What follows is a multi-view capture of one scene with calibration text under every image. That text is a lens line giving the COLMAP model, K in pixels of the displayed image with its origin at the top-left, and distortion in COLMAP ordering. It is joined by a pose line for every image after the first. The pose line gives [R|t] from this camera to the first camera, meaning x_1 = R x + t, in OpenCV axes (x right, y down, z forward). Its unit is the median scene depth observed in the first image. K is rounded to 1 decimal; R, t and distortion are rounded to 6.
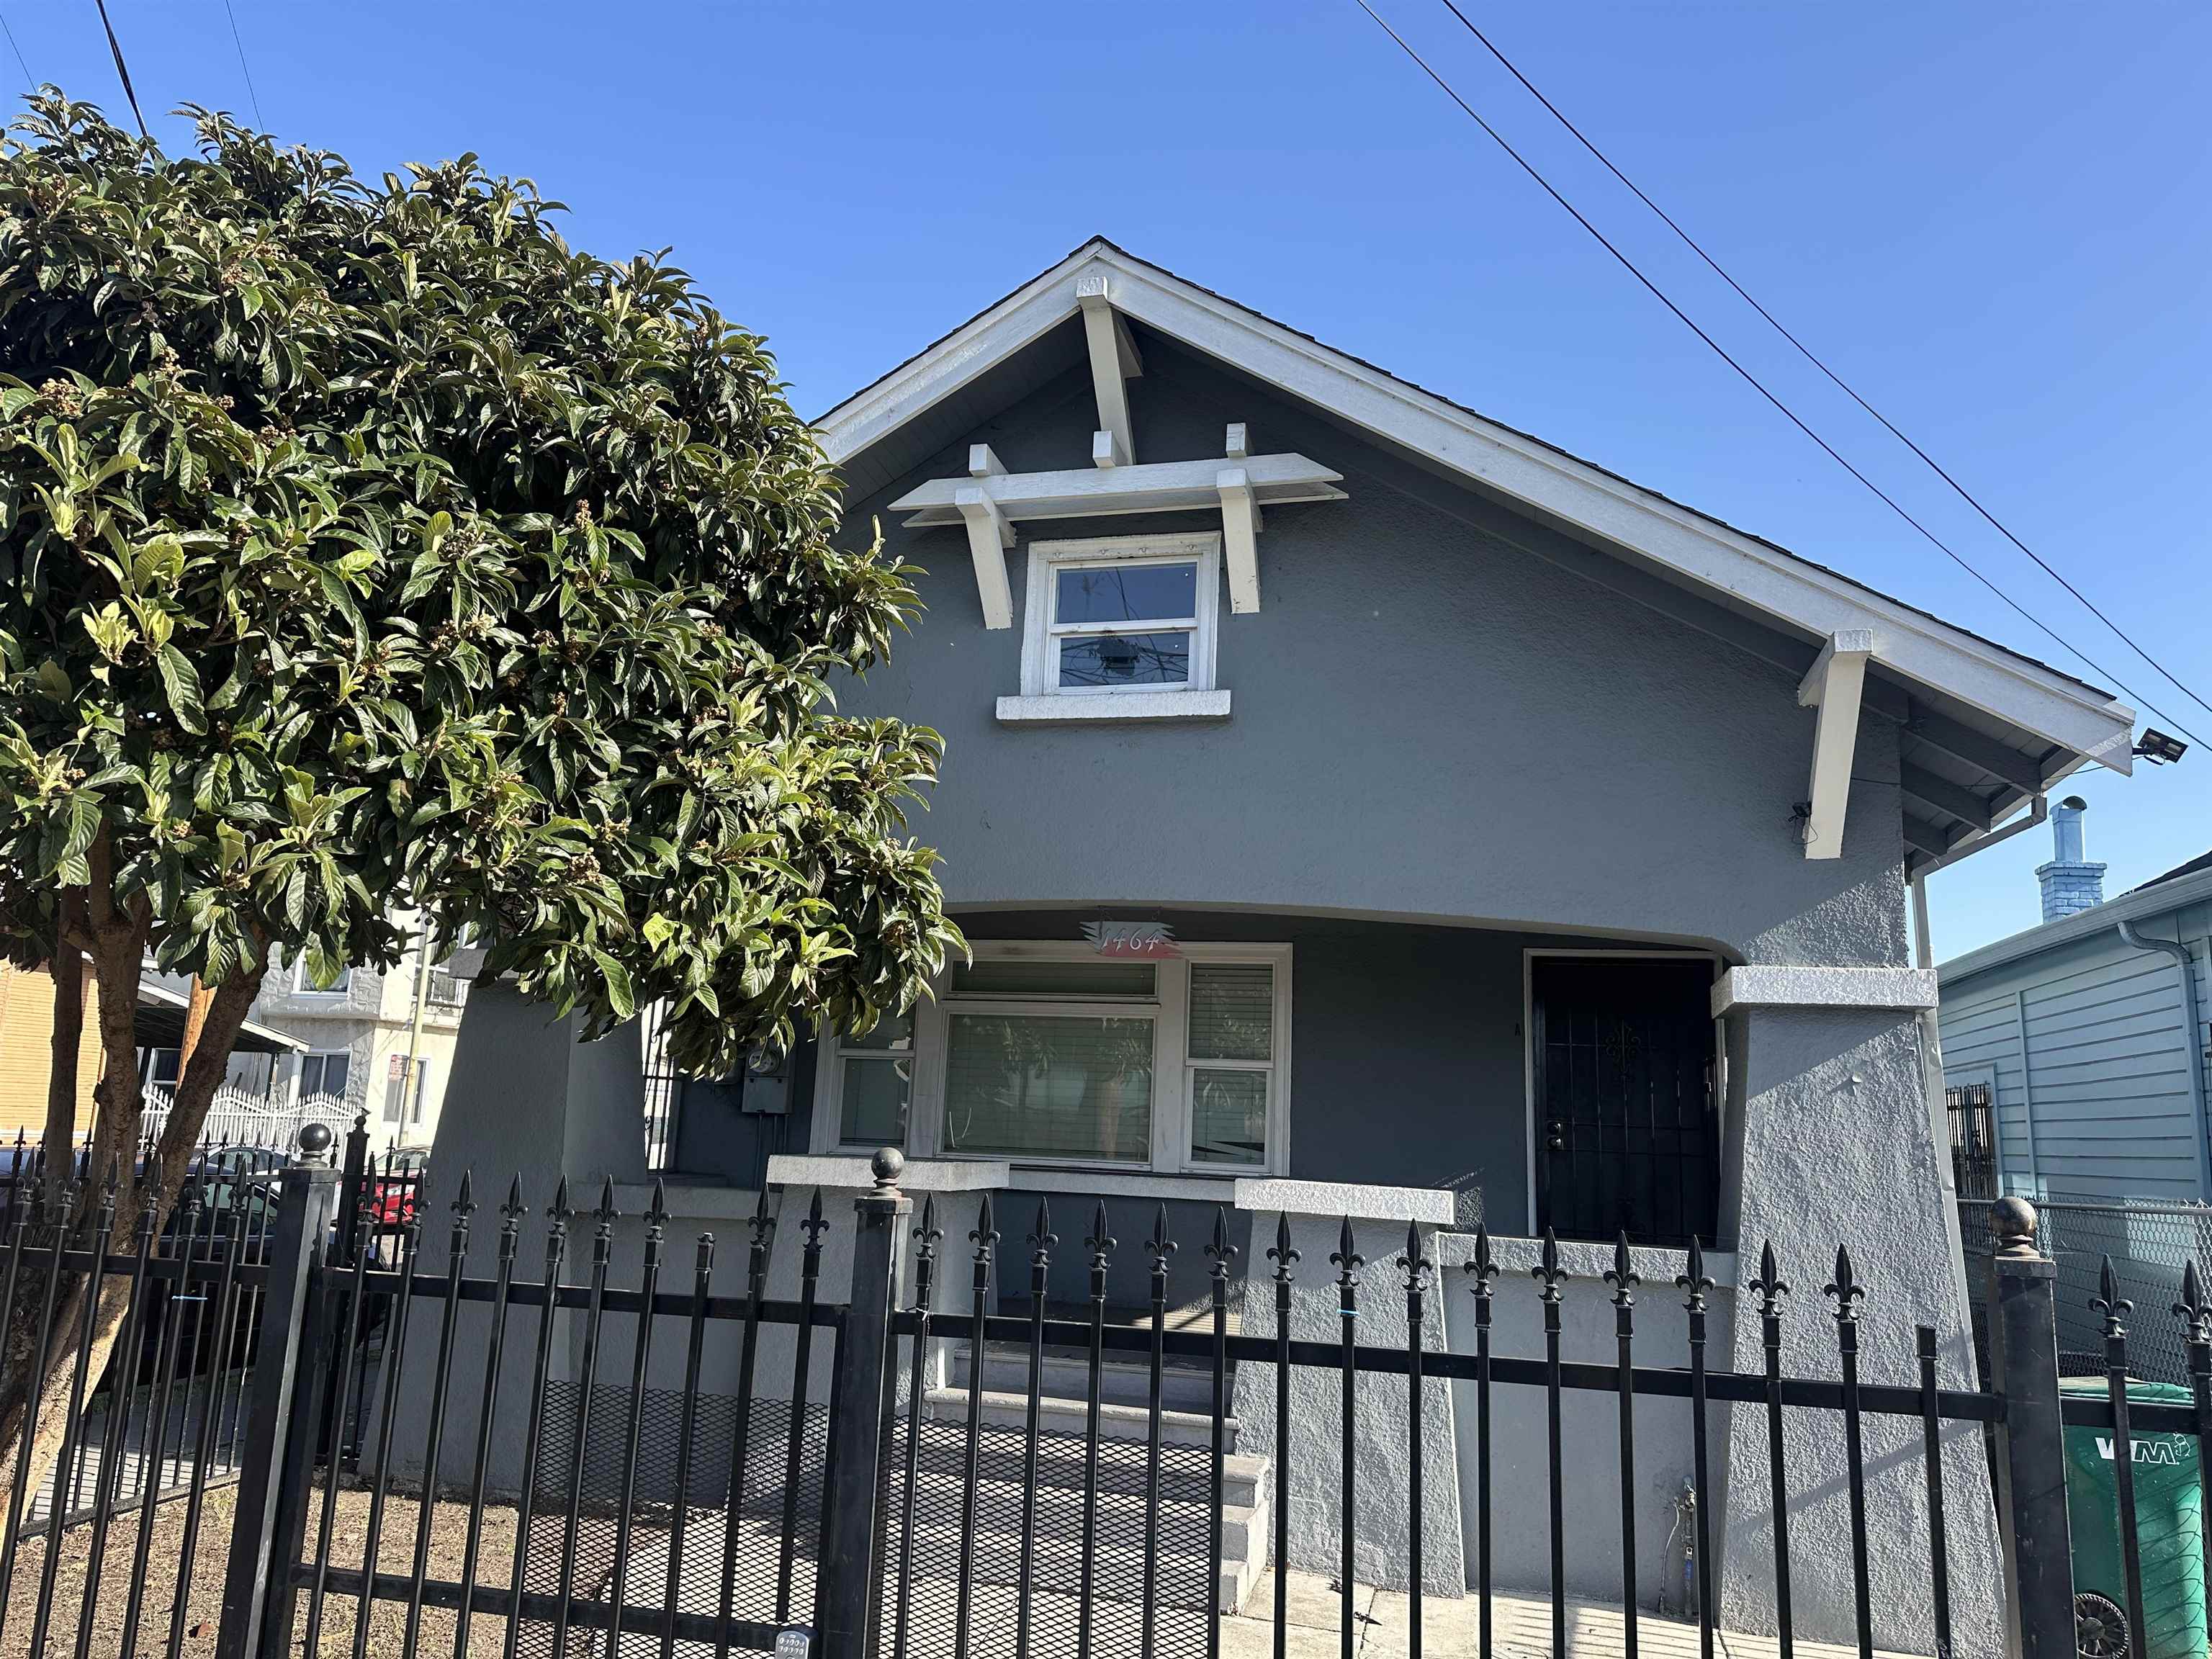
lens RADIAL K [[1532.1, 0, 1106.2], [0, 1532.1, 846.1], [0, 0, 1]] dist [0.091628, -0.115582]
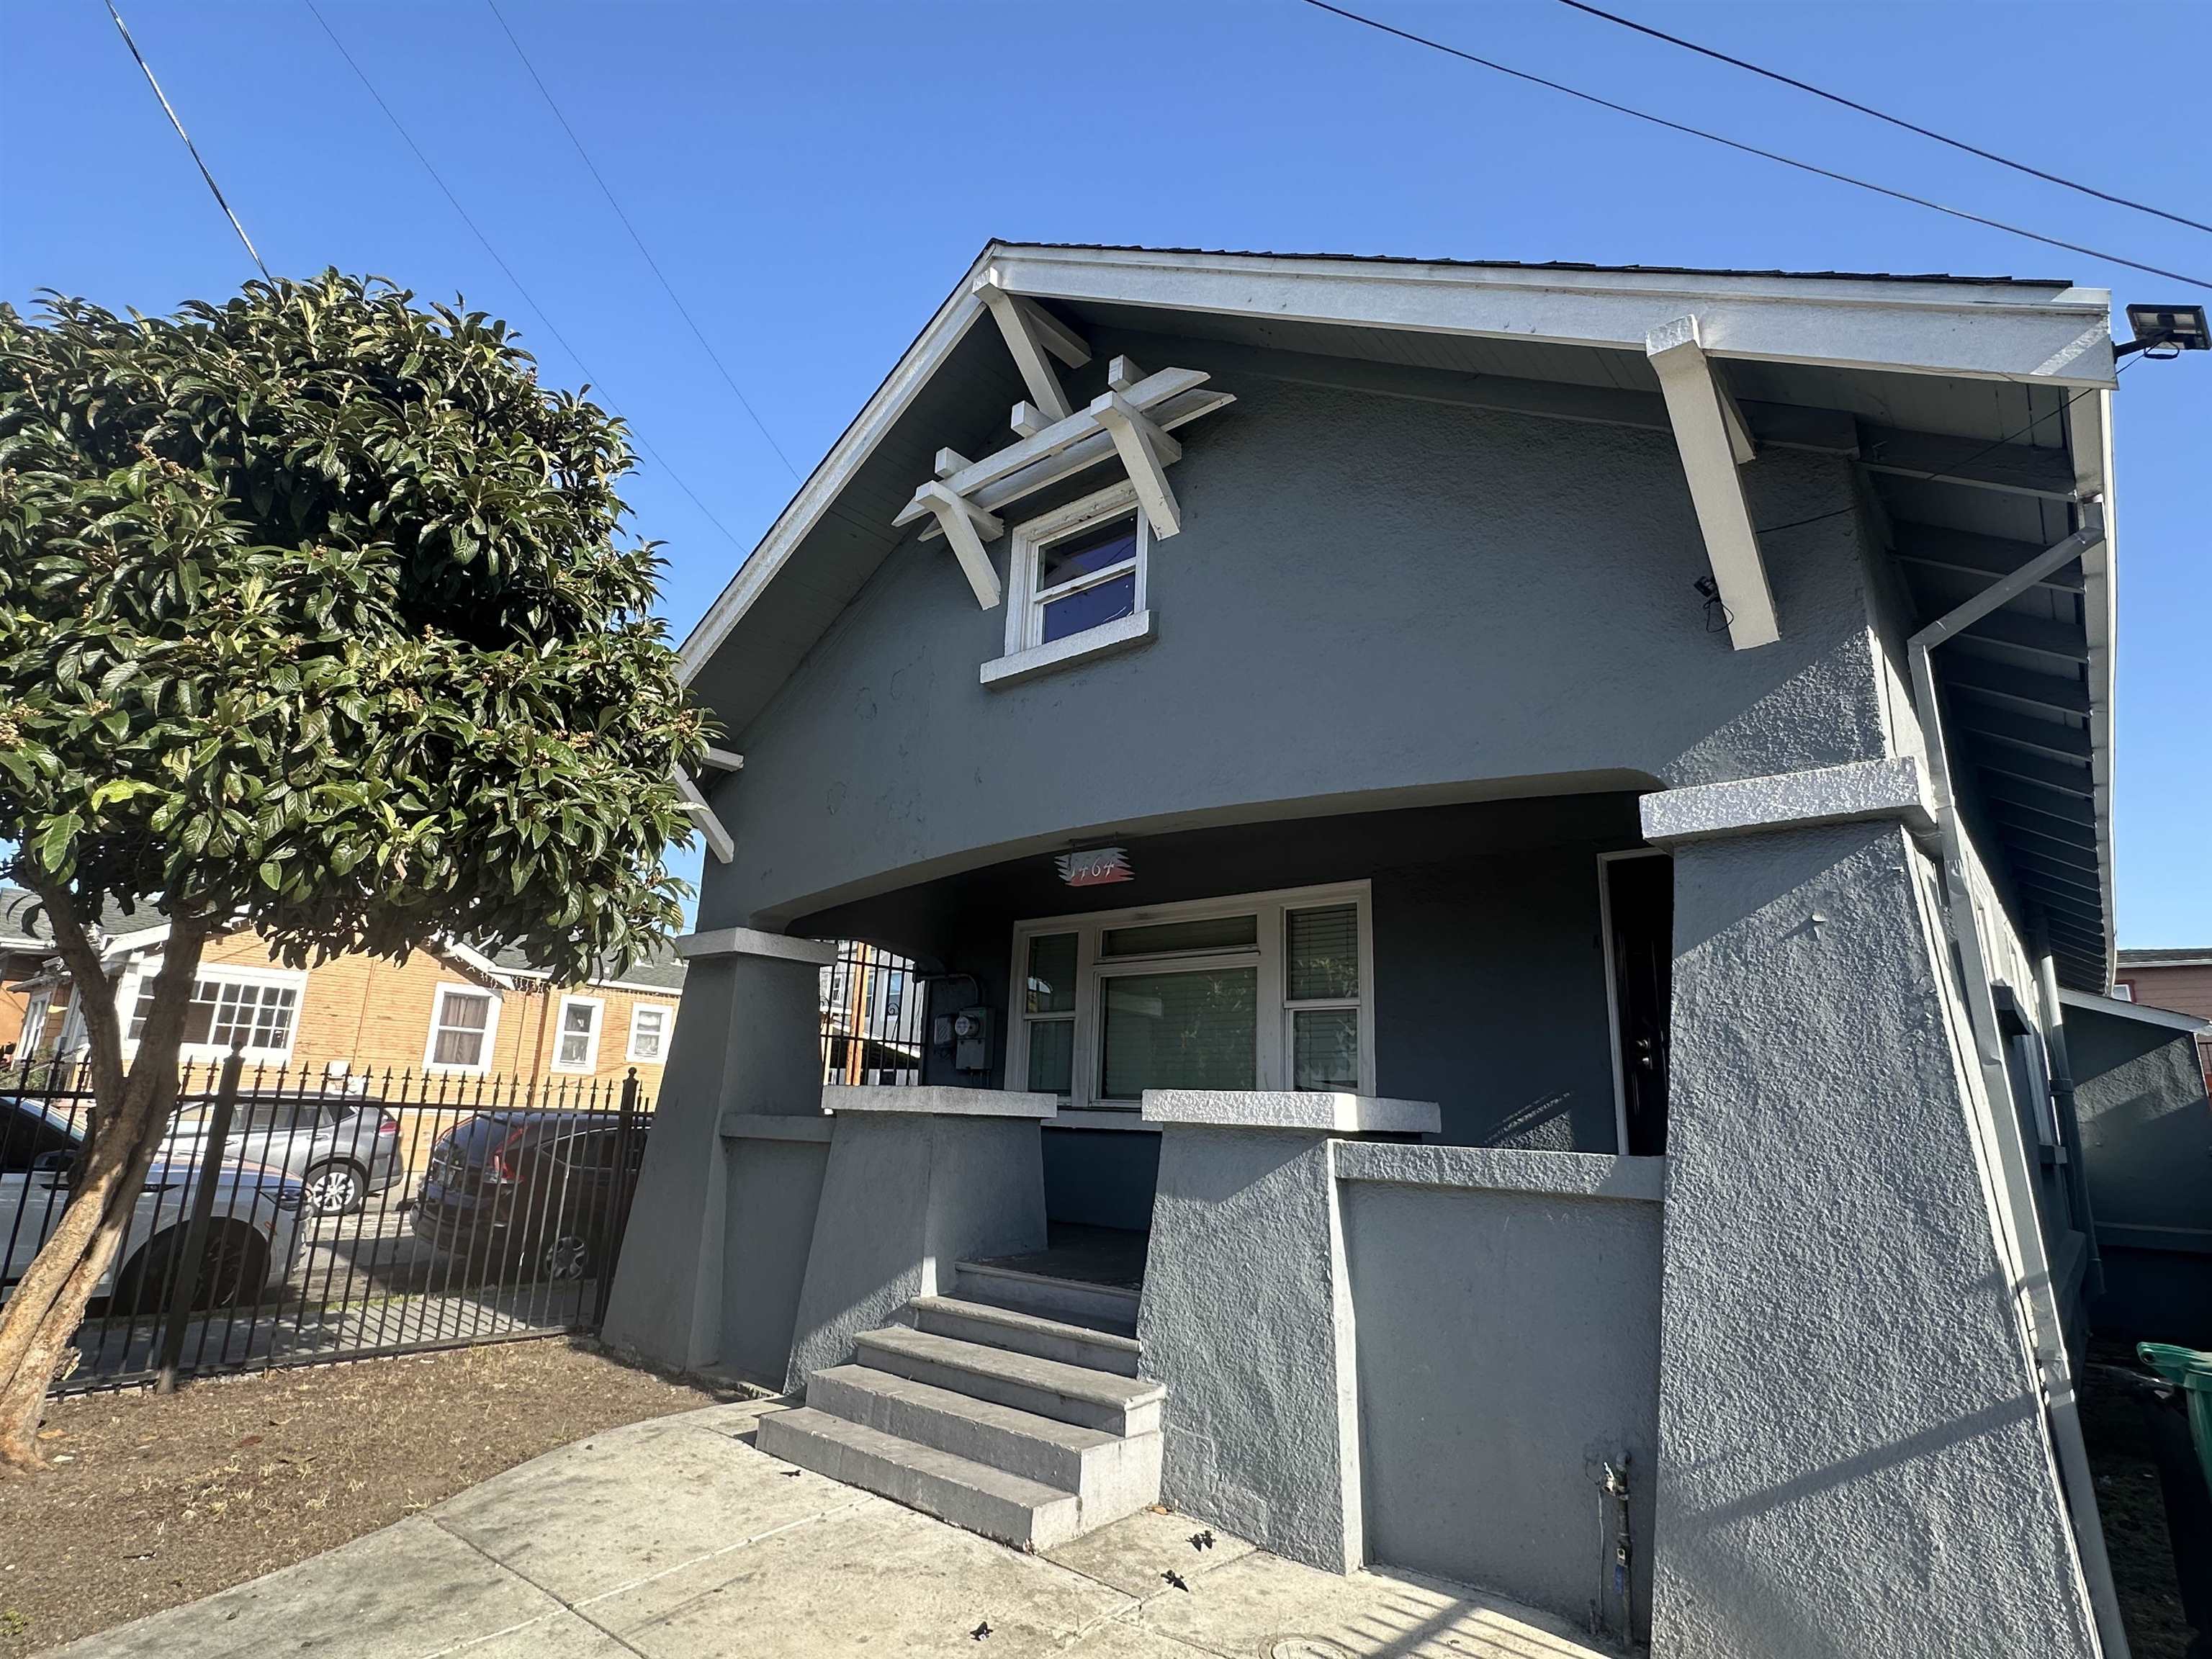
lens RADIAL K [[1142.7, 0, 1106.0], [0, 1142.7, 829.5], [0, 0, 1]] dist [0.004071, 0.000205]
pose [[0.899176, -0.118082, -0.421353, 0.404916], [0.081353, 0.991226, -0.104177, 0.135199], [0.429958, 0.059395, 0.900893, 0.353617]]
